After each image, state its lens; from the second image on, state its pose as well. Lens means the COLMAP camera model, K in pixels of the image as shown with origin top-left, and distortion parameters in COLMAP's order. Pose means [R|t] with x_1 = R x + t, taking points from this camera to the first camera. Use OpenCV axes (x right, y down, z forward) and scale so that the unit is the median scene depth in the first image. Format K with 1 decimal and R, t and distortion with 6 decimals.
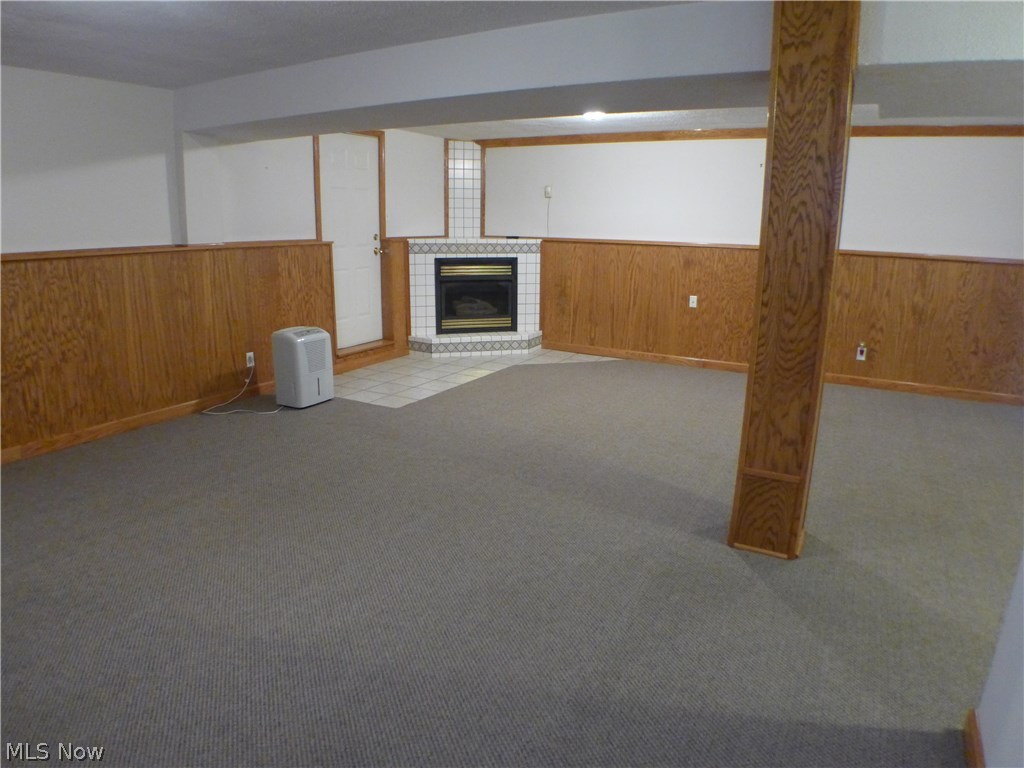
lens RADIAL K [[622.1, 0, 512.0], [0, 622.1, 384.0], [0, 0, 1]] dist [-0.084157, 0.002255]
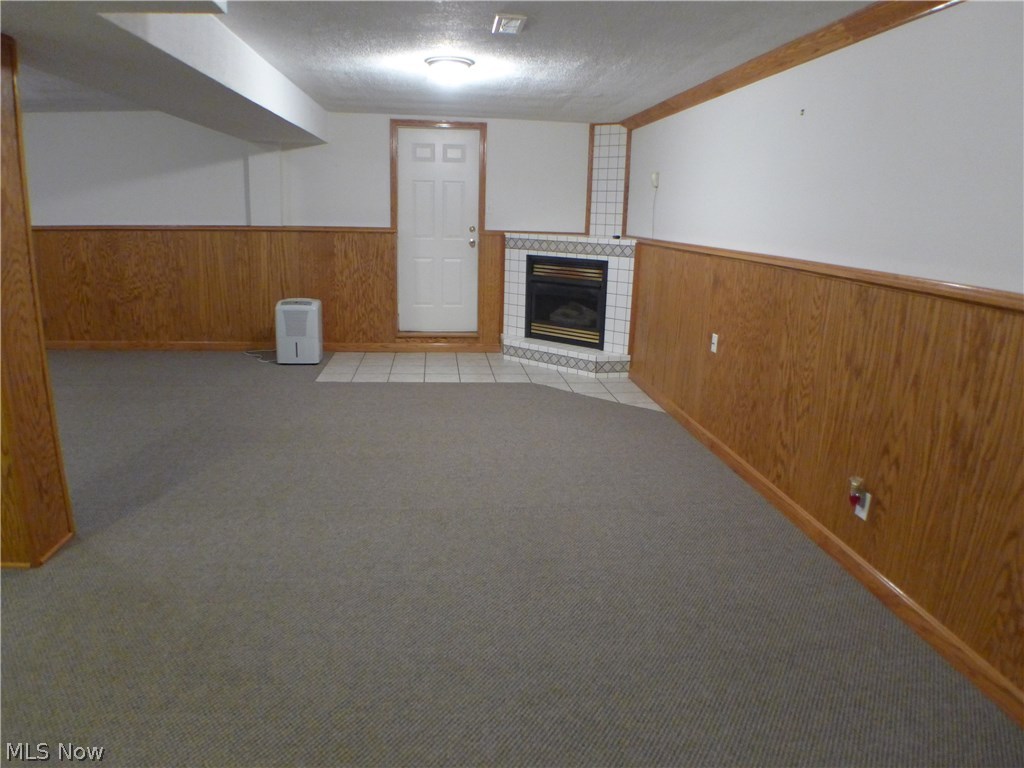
lens RADIAL K [[622.1, 0, 512.0], [0, 622.1, 384.0], [0, 0, 1]] dist [-0.084157, 0.002255]
pose [[0.599472, 0.216142, -0.770659, 0.624781], [-0.225322, 0.969480, 0.096633, -0.101523], [0.768025, 0.115717, 0.629878, 0.425462]]
